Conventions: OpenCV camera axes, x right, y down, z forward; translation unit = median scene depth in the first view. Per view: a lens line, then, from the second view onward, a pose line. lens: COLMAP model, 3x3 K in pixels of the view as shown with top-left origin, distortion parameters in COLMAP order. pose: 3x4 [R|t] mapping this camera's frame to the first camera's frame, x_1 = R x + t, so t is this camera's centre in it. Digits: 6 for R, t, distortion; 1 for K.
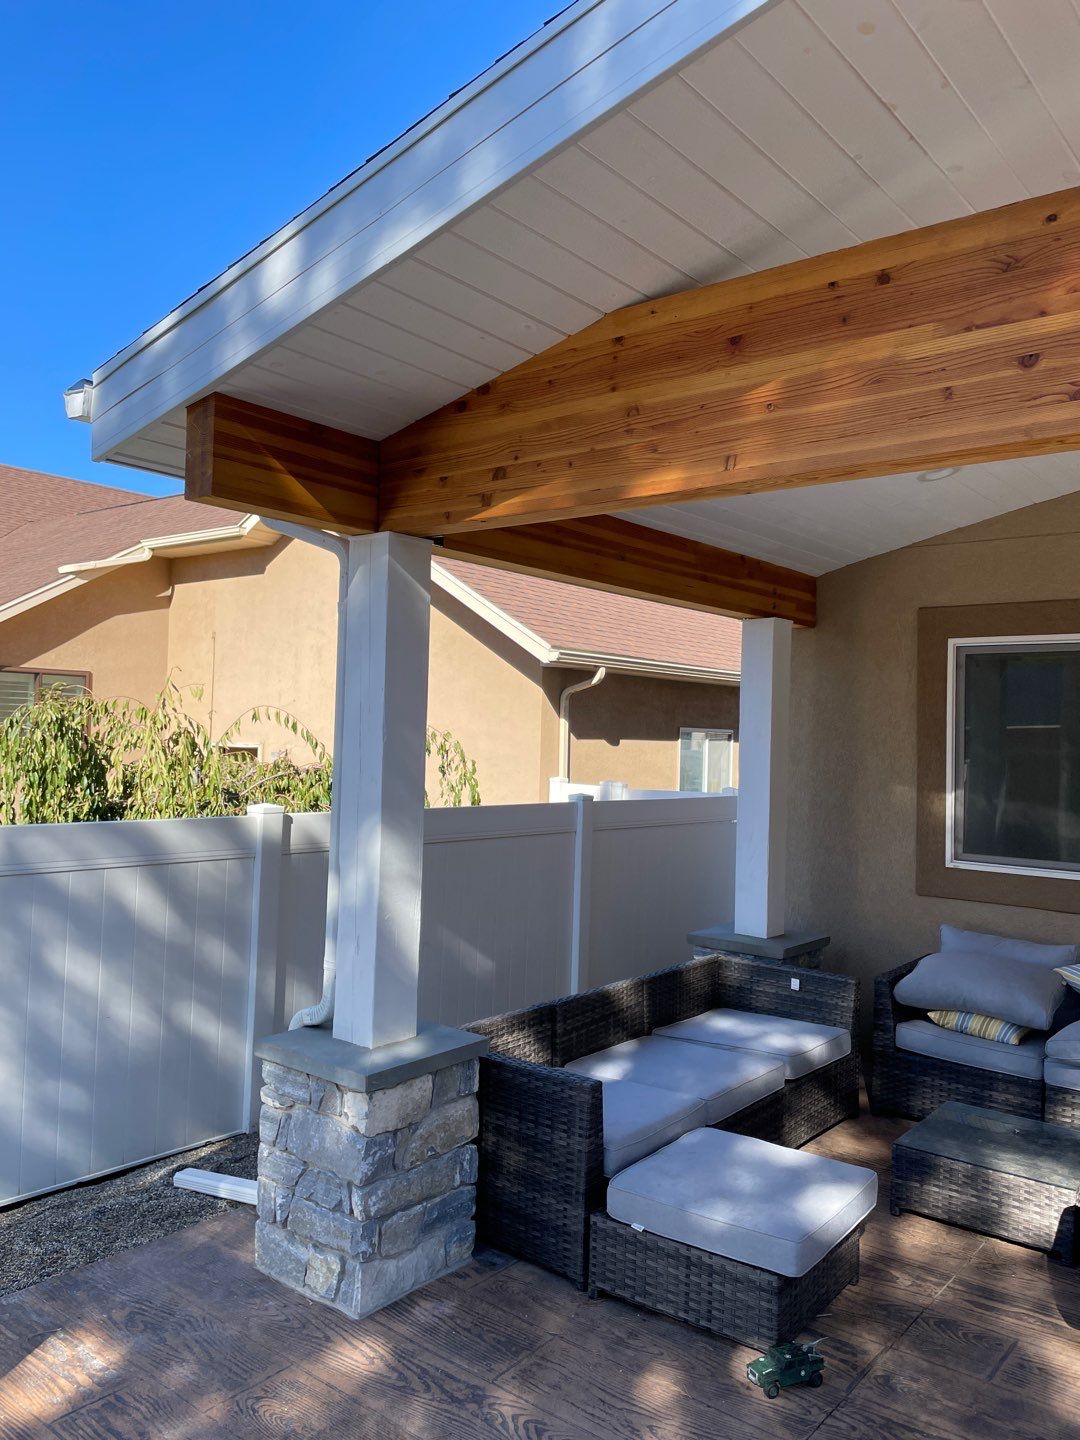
lens RADIAL K [[1092.9, 0, 588.0], [0, 1092.9, 681.9], [0, 0, 1]] dist [0.050466, 0.000548]
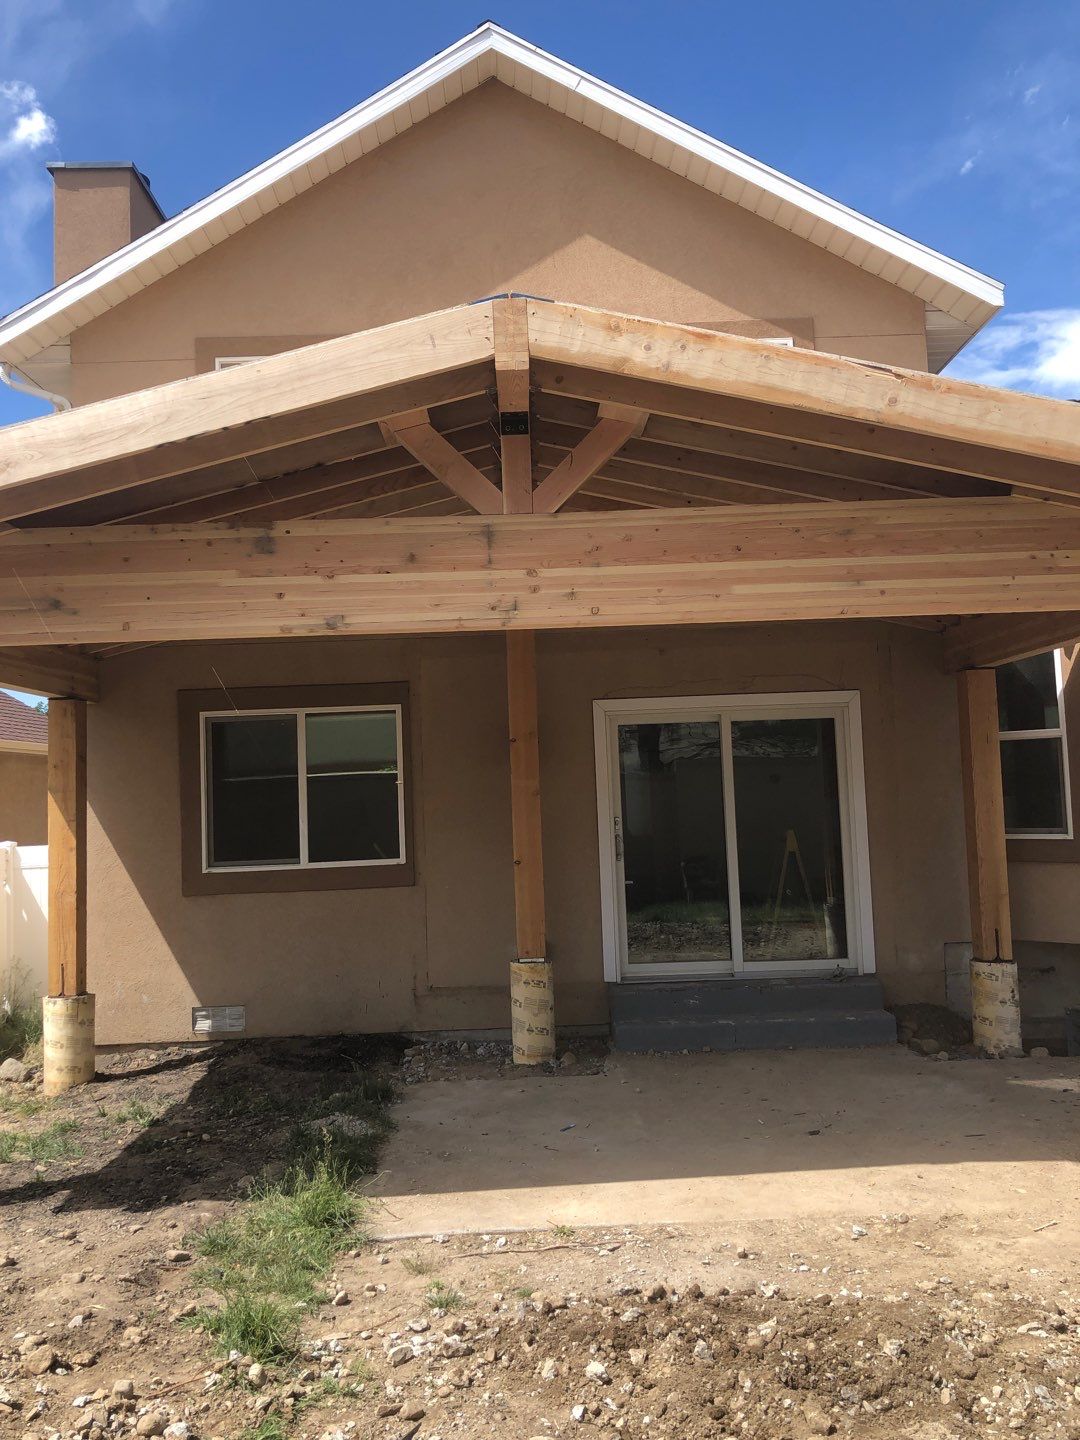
lens RADIAL K [[1131.4, 0, 546.5], [0, 1131.4, 739.0], [0, 0, 1]] dist [0.069507, -0.144750]
pose [[0.783247, -0.029092, 0.621029, -0.231754], [0.026859, 0.999555, 0.012949, -0.011387], [-0.621130, 0.006538, 0.783680, -0.422249]]
